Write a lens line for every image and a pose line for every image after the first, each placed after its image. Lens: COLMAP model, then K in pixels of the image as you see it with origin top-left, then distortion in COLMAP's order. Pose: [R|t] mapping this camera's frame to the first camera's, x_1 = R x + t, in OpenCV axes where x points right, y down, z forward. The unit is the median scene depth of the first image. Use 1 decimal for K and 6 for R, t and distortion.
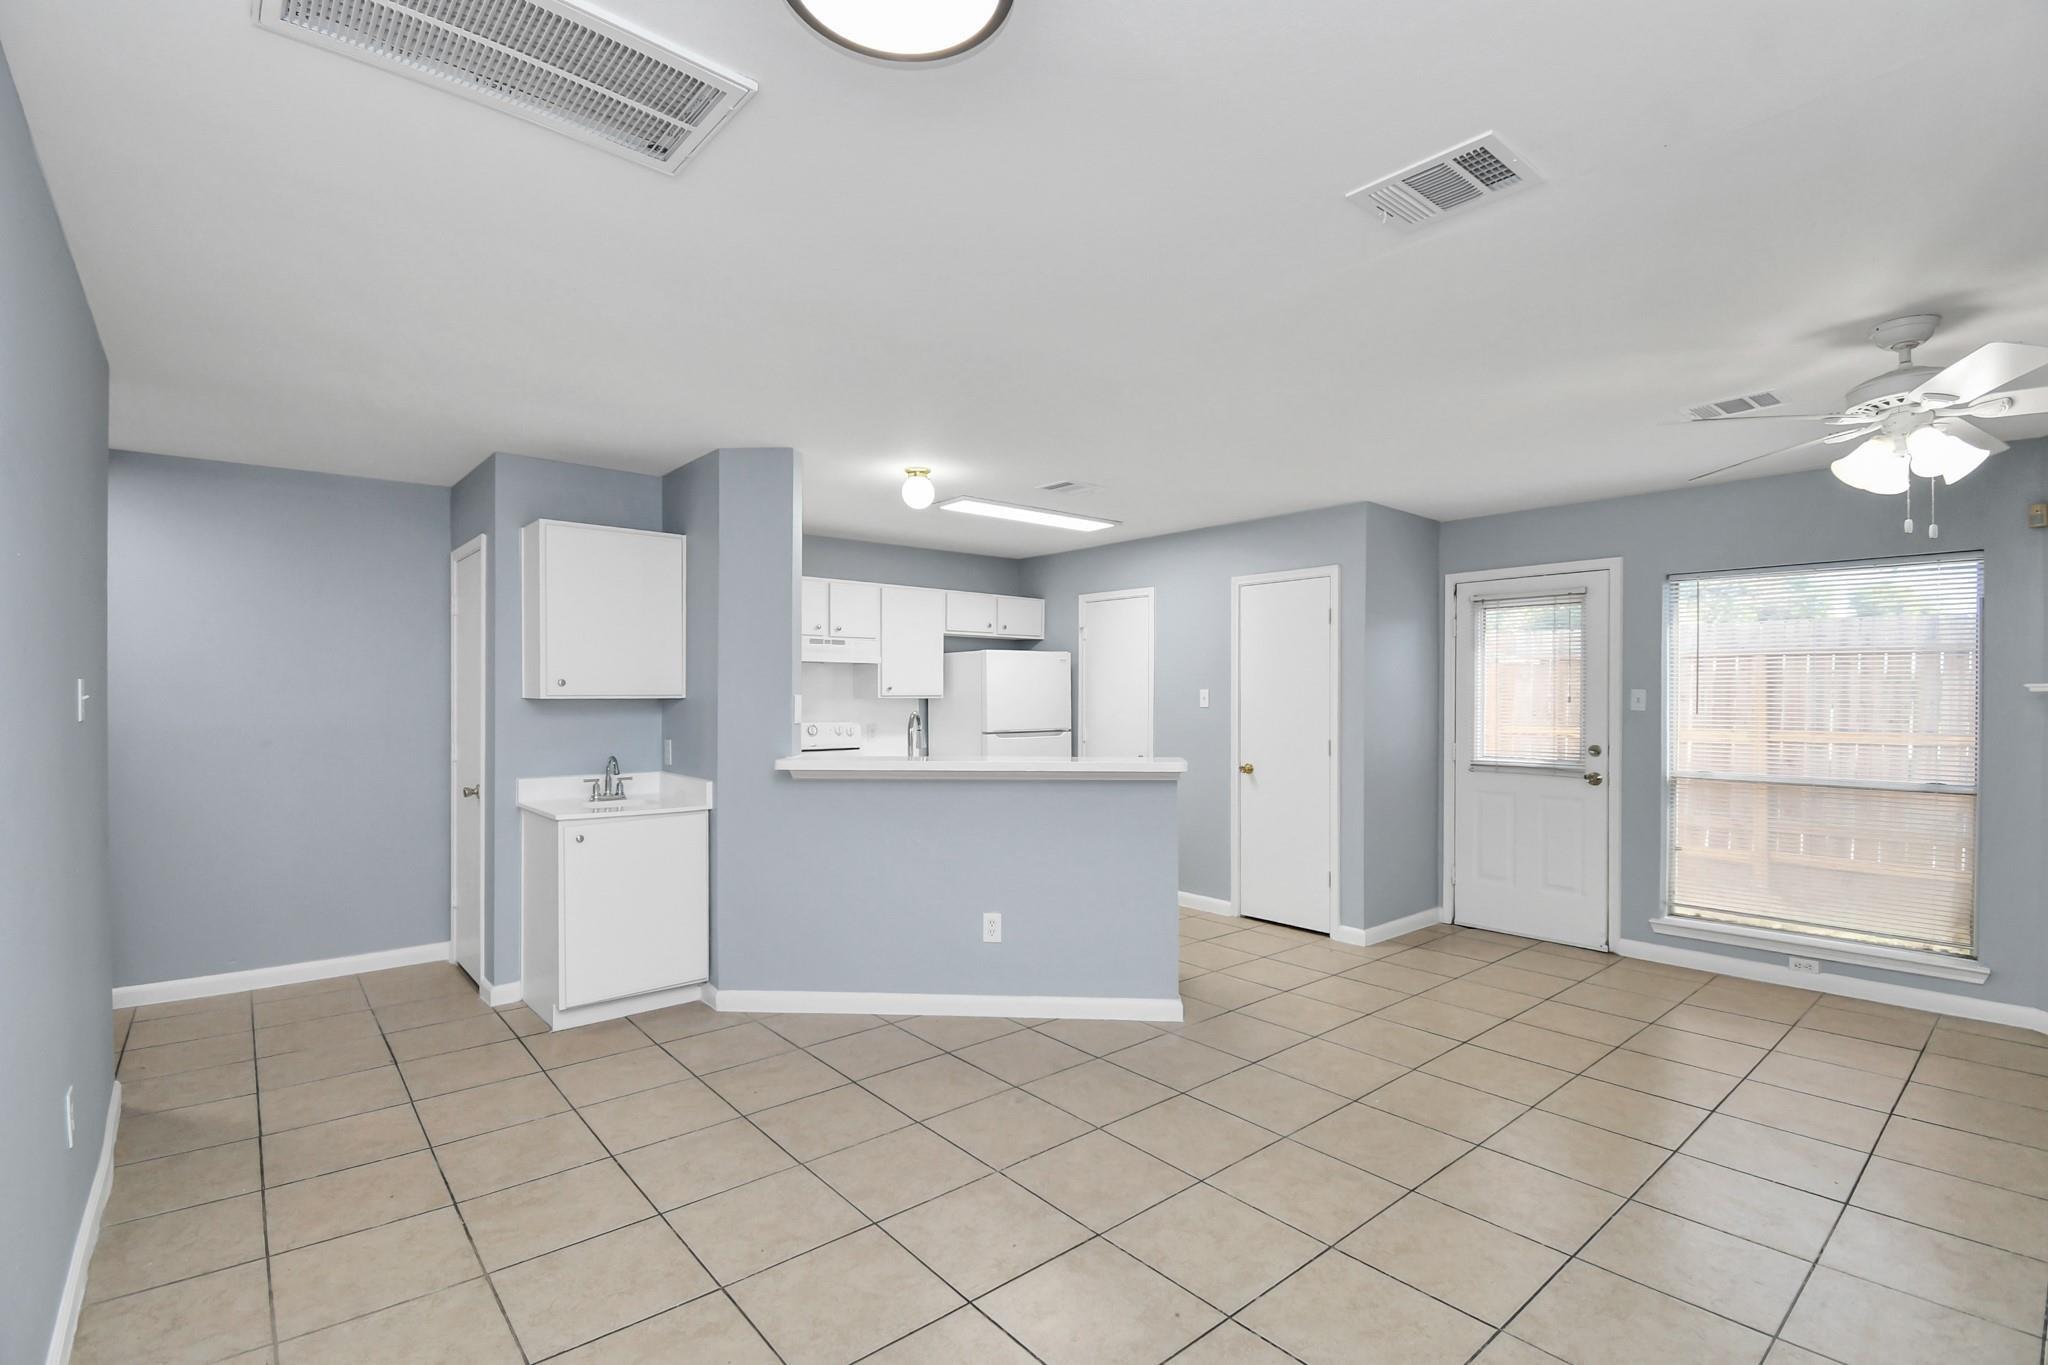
lens RADIAL K [[928.1, 0, 1018.6], [0, 928.1, 690.6], [0, 0, 1]] dist [0.017154, -0.028198]
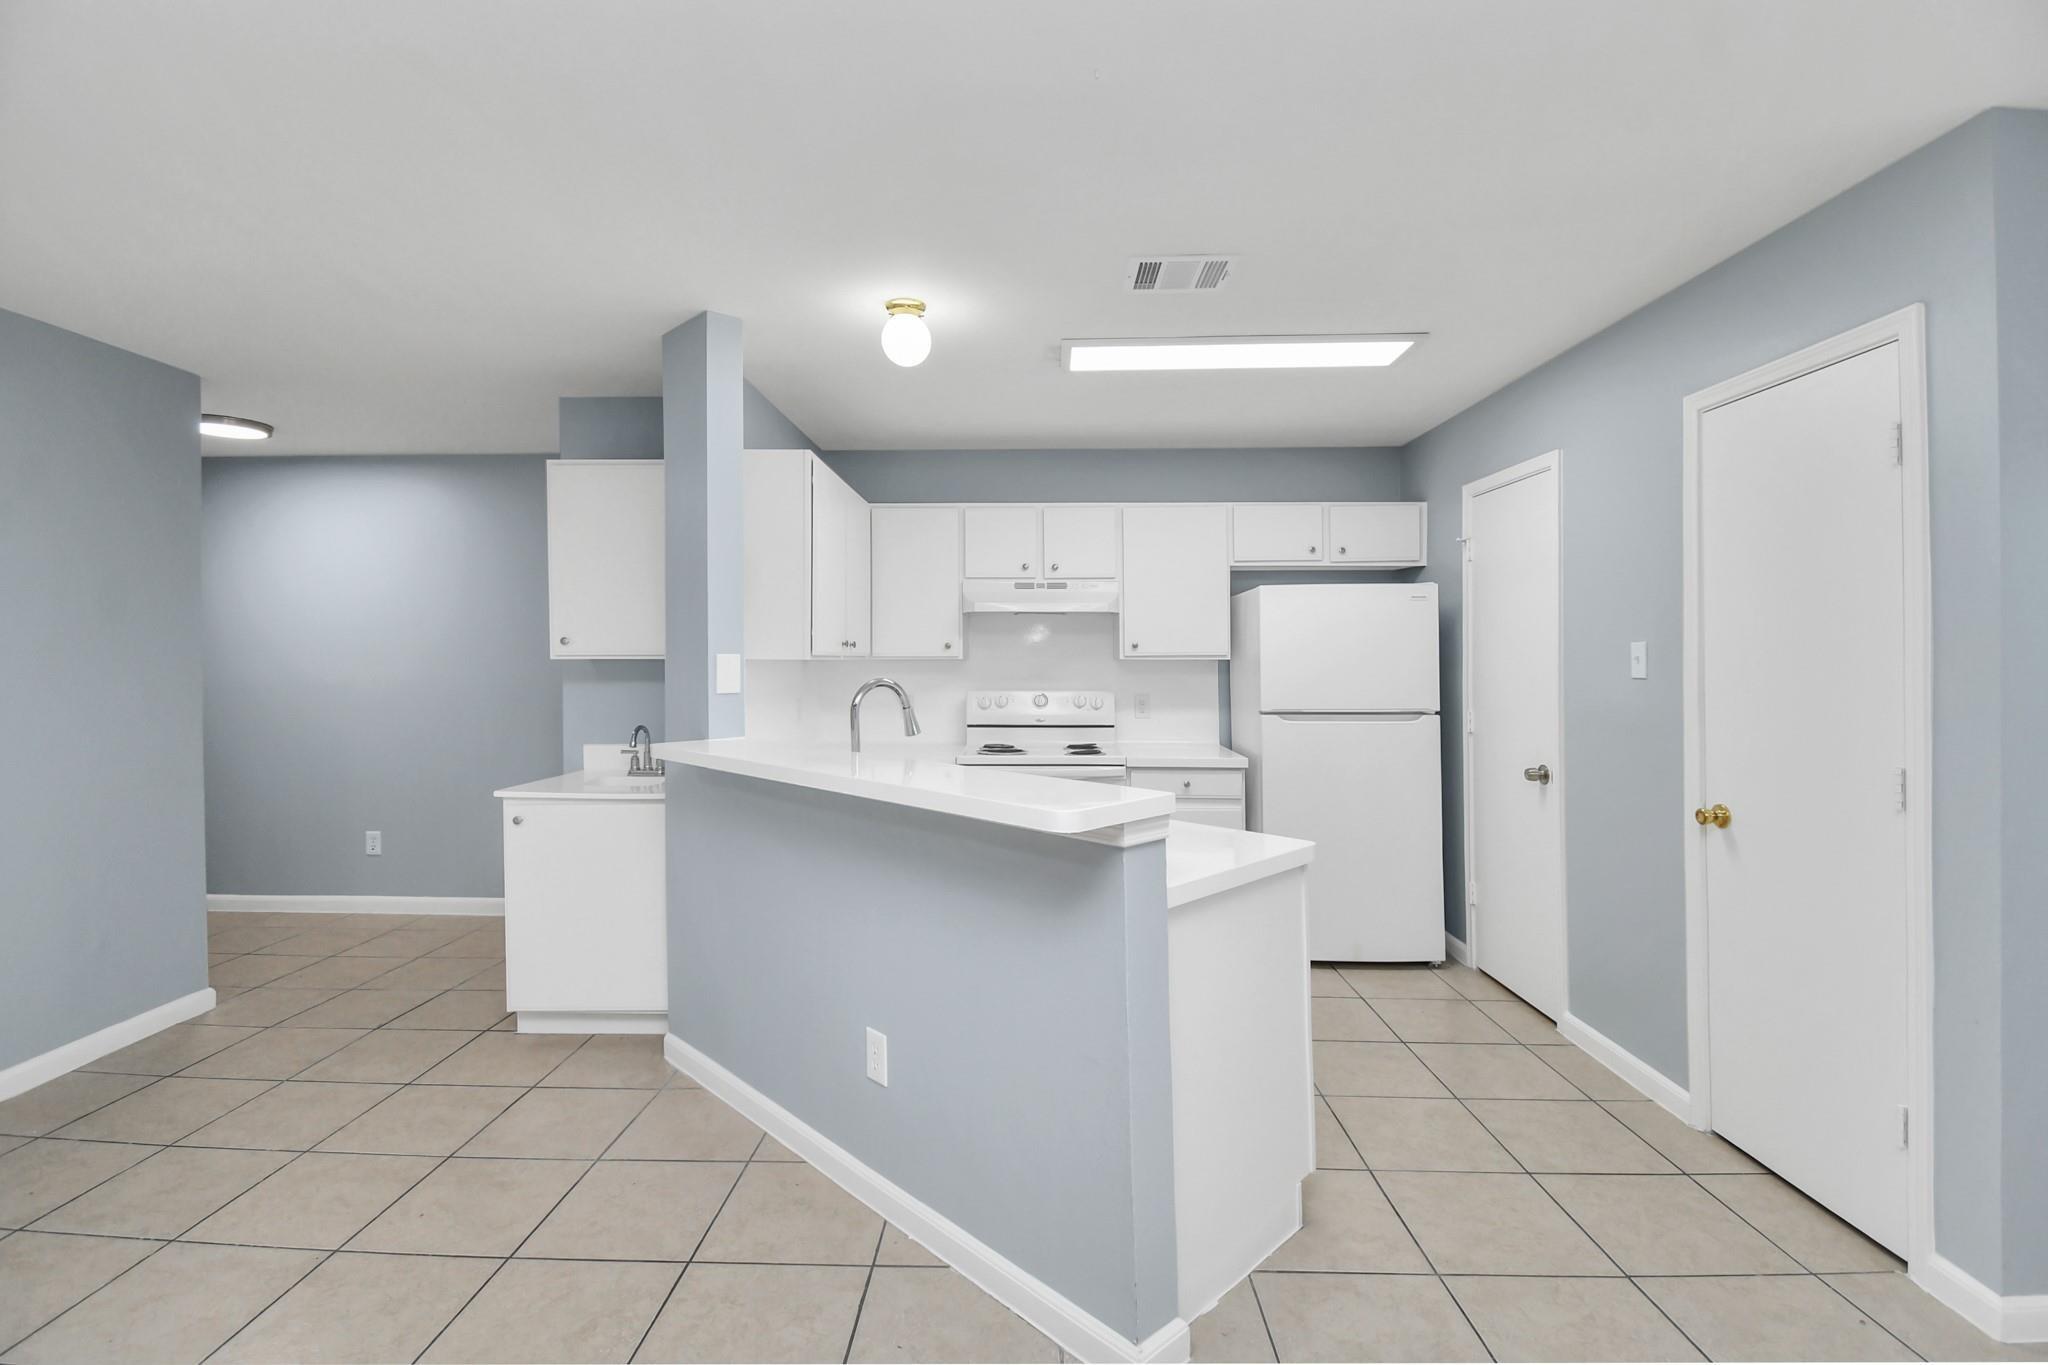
lens RADIAL K [[908.0, 0, 1012.1], [0, 908.0, 664.8], [0, 0, 1]] dist [0.008563, -0.016365]
pose [[0.744285, 0.003935, -0.667850, 0.325239], [0.004059, 0.999938, 0.010415, 0.005615], [0.667850, -0.010463, 0.744223, 0.506176]]
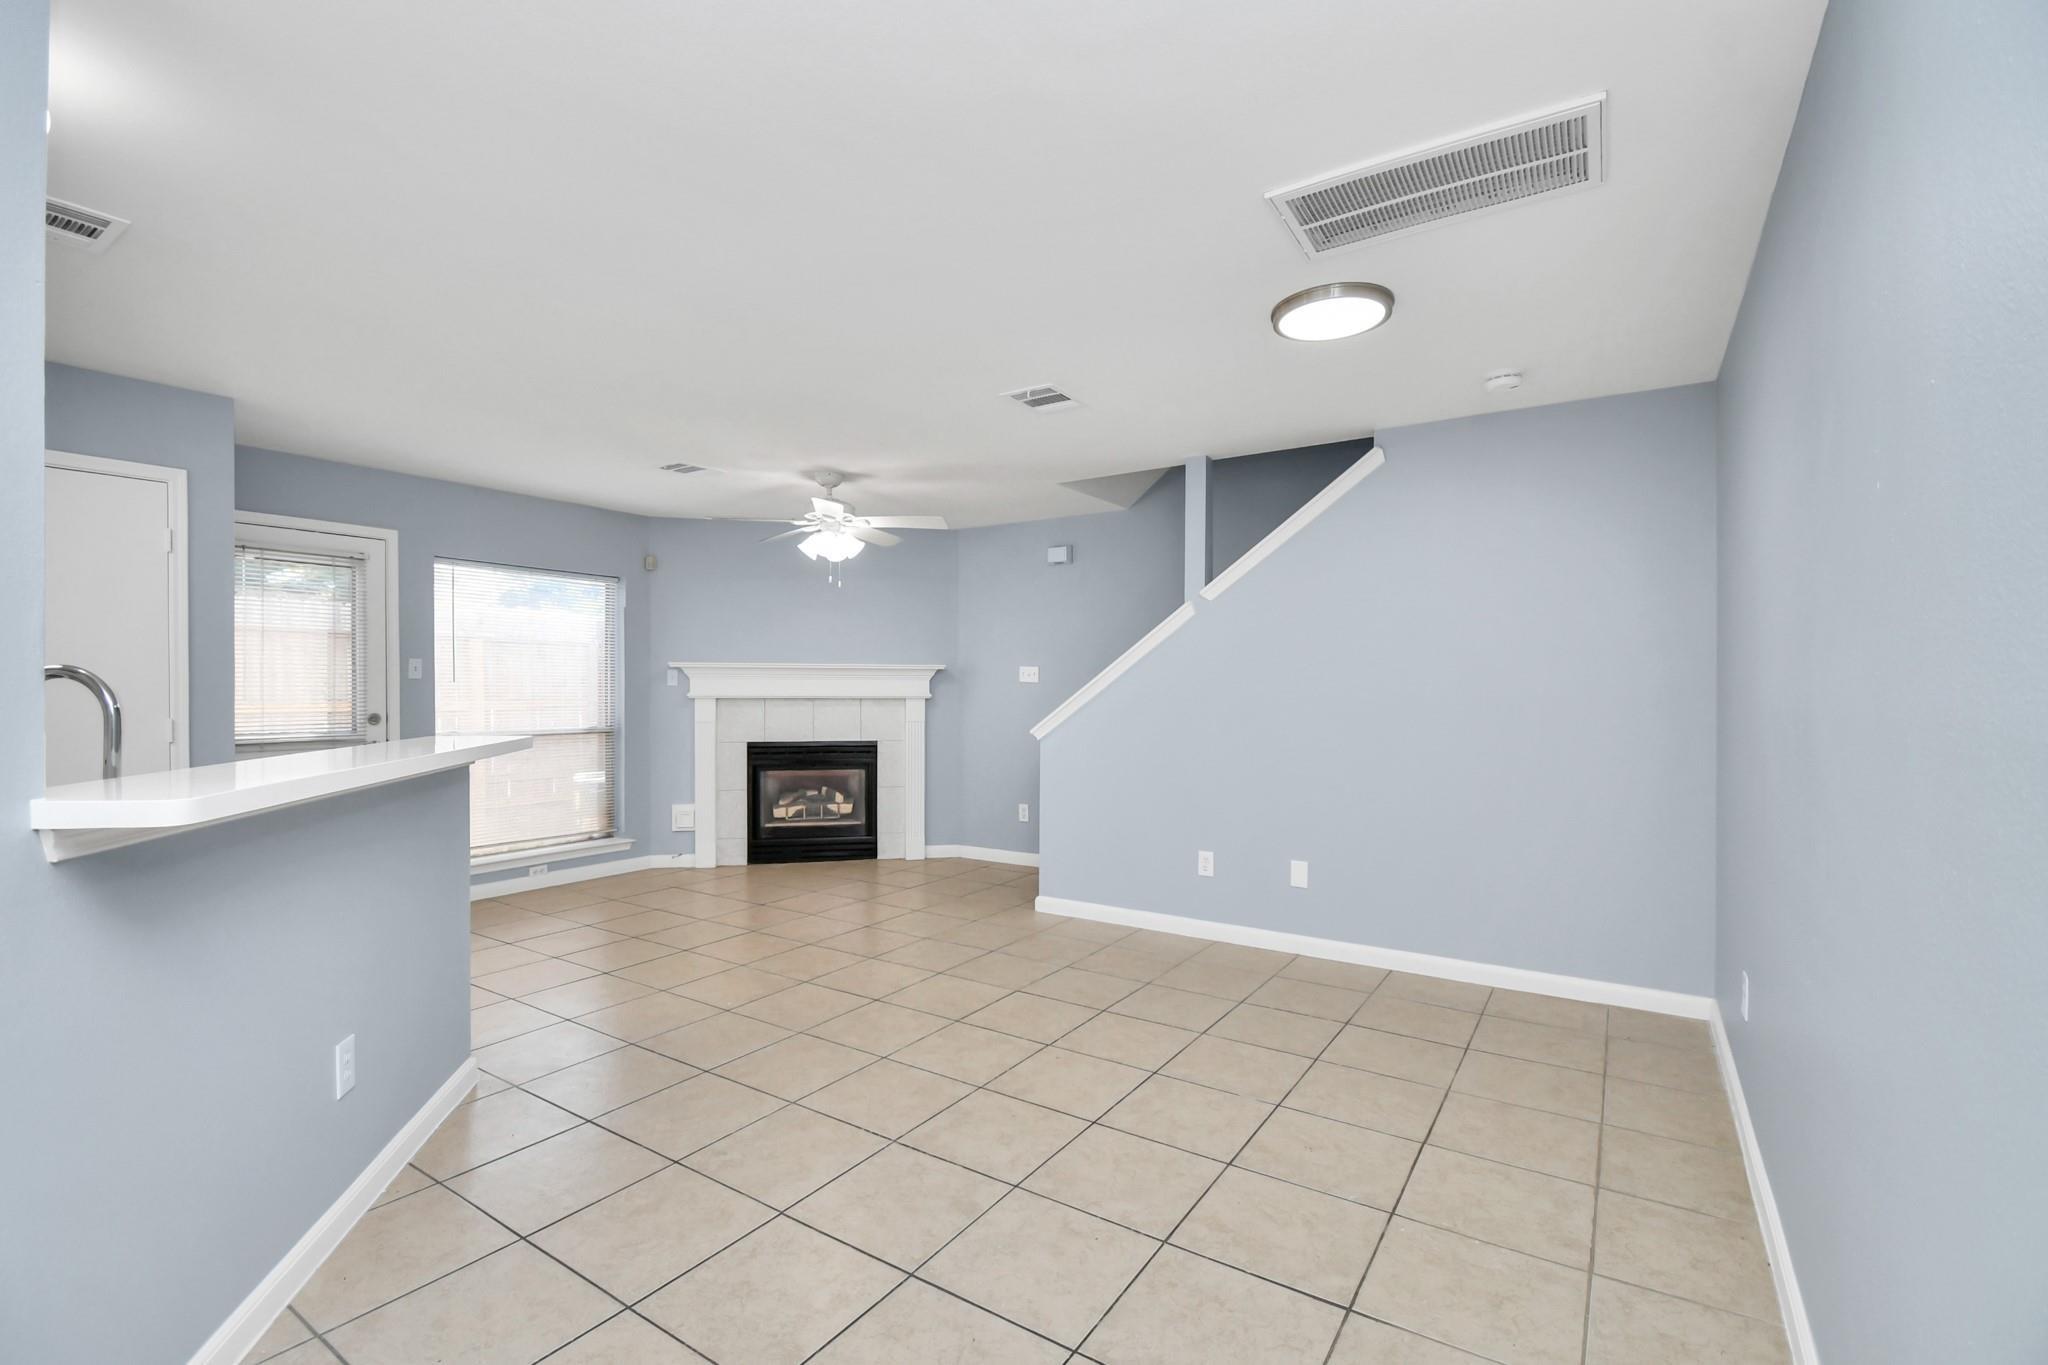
lens RADIAL K [[908.2, 0, 1024.0], [0, 908.2, 682.5], [0, 0, 1]] dist [0.029384, -0.032498]
pose [[-0.285698, -0.000602, 0.958320, -0.522968], [-0.009167, 0.999956, -0.002105, 0.021138], [-0.958276, -0.009386, -0.285690, 0.616772]]
